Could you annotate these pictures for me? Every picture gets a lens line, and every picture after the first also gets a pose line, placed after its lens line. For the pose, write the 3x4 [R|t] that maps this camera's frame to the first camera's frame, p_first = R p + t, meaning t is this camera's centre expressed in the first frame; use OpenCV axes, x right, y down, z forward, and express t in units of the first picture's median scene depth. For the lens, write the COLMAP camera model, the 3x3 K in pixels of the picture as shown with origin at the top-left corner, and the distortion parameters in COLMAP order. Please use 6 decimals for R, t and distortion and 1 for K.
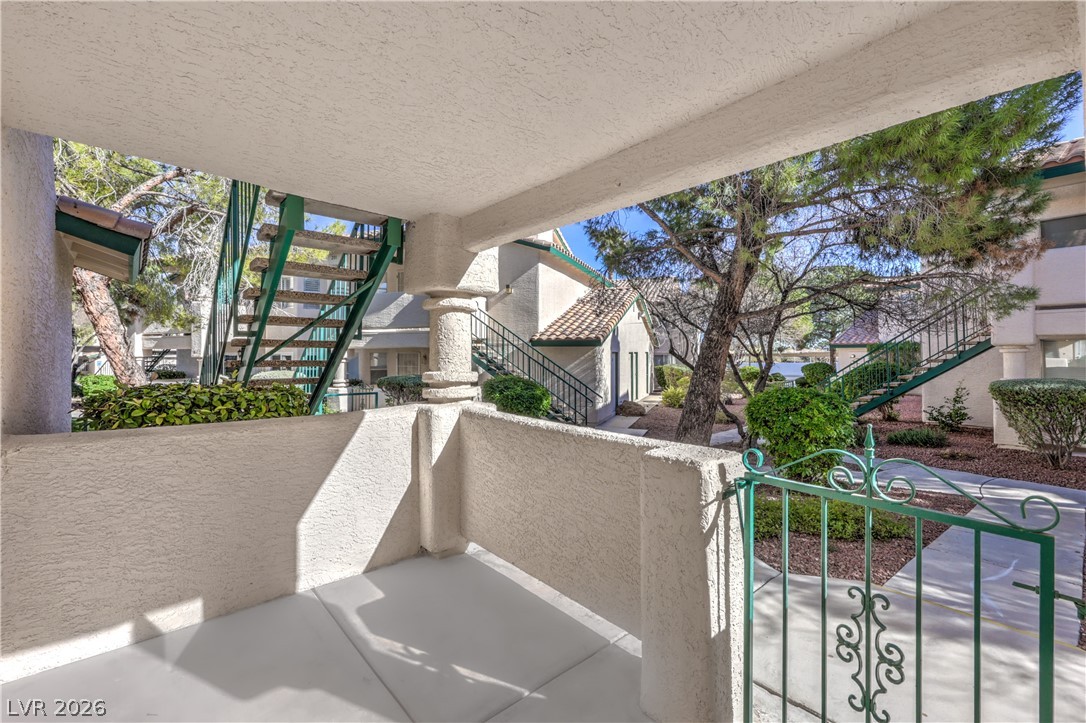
lens RADIAL K [[444.4, 0, 548.1], [0, 444.4, 356.9], [0, 0, 1]] dist [-0.000377, 0.000025]
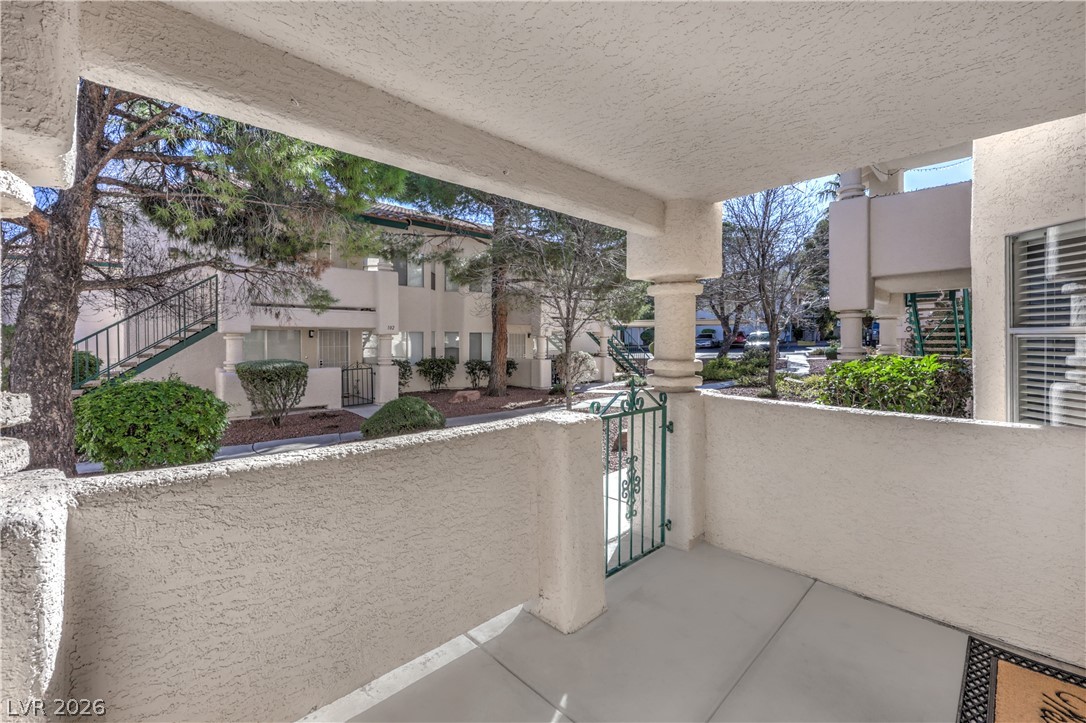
lens RADIAL K [[450.7, 0, 547.3], [0, 450.7, 332.5], [0, 0, 1]] dist [-0.001761, -0.000315]
pose [[-0.049918, 0.022072, 0.998509, -0.361786], [-0.001752, 0.999752, -0.022187, -0.004728], [-0.998752, -0.002857, -0.049867, 0.385387]]
